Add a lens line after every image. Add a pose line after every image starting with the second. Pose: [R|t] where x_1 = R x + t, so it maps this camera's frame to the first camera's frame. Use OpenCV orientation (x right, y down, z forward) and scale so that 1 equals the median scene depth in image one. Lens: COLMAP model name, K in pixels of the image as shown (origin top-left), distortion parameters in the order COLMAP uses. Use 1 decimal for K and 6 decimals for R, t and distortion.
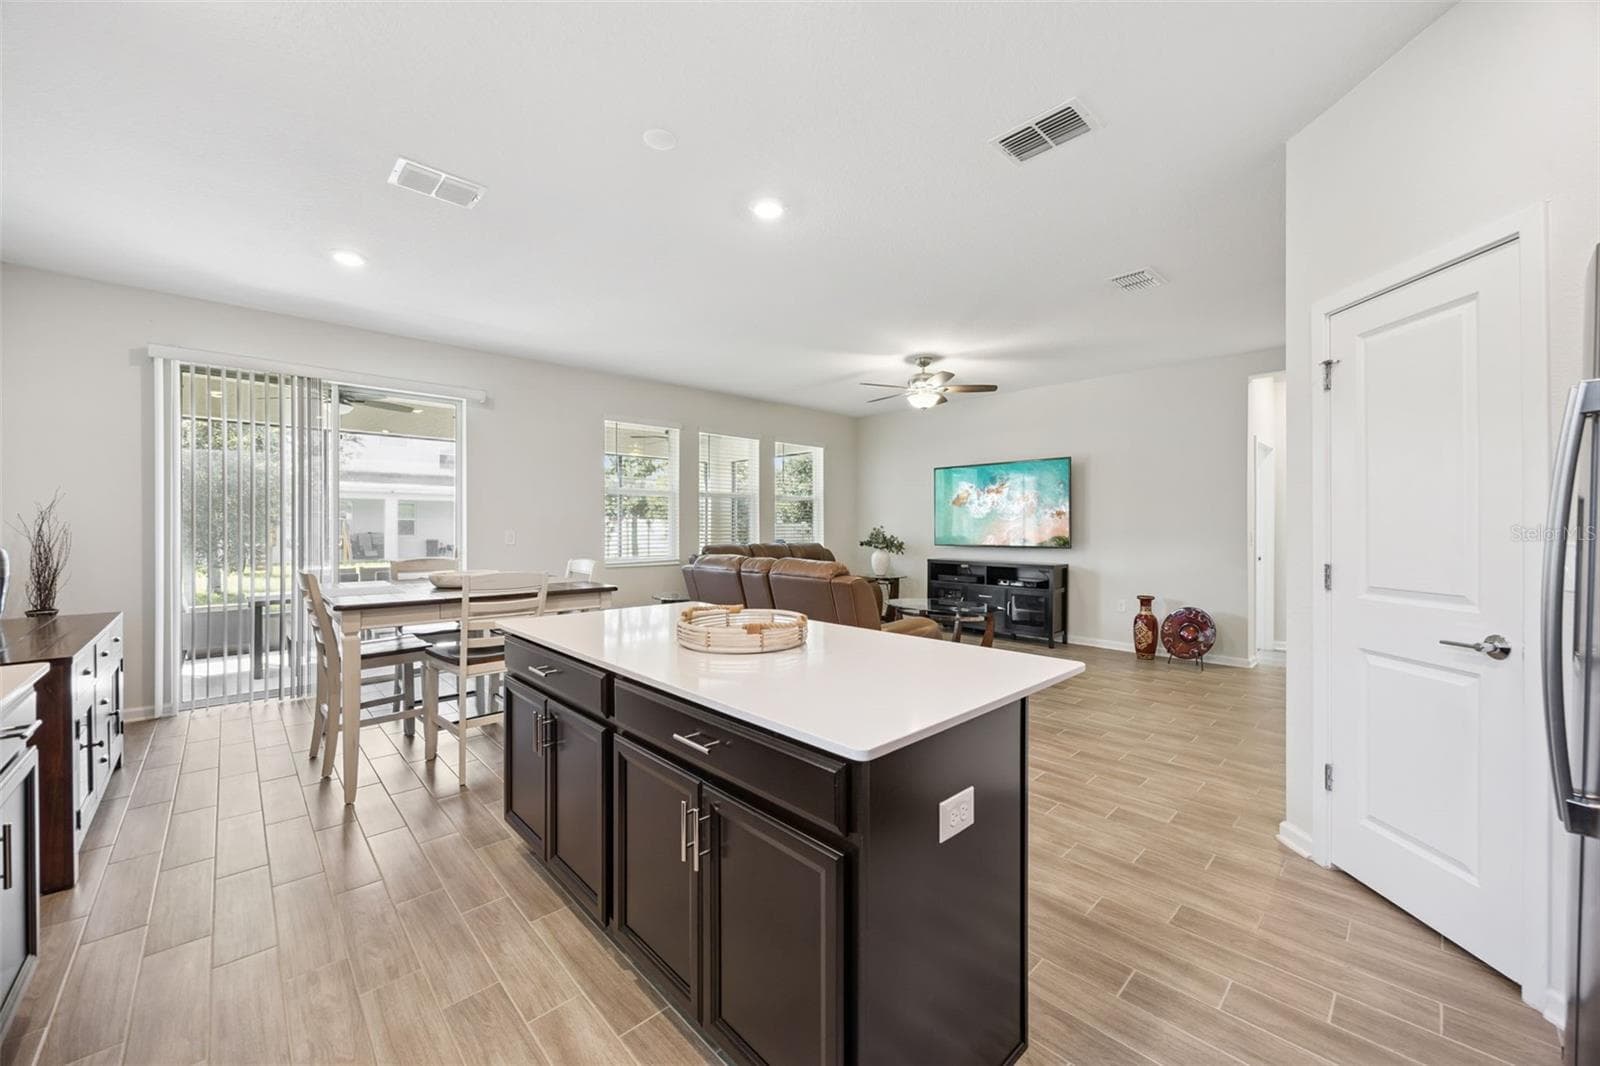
lens RADIAL K [[608.3, 0, 791.3], [0, 608.3, 531.1], [0, 0, 1]] dist [-0.001076, -0.000164]
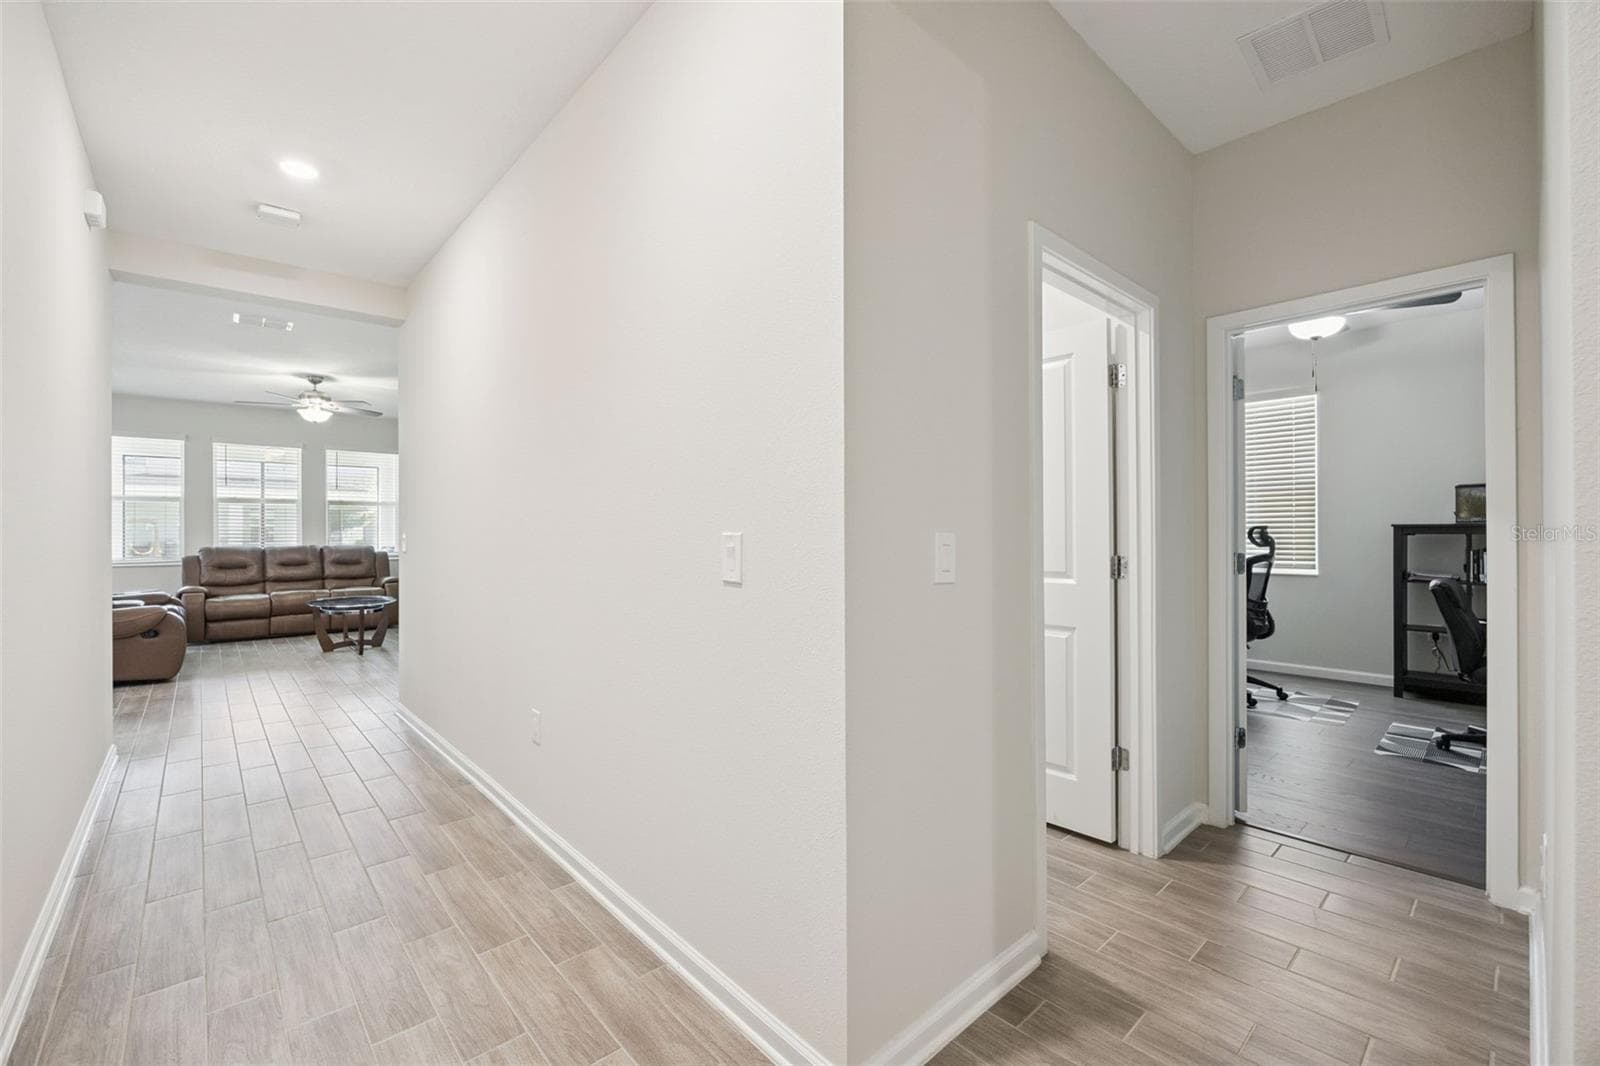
lens RADIAL K [[669.4, 0, 806.5], [0, 669.4, 530.2], [0, 0, 1]] dist [-0.013991, 0.000020]
pose [[0.999907, -0.002547, -0.013427, 0.975726], [0.002444, 0.999968, -0.007681, 0.003950], [0.013446, 0.007648, 0.999880, -0.166777]]
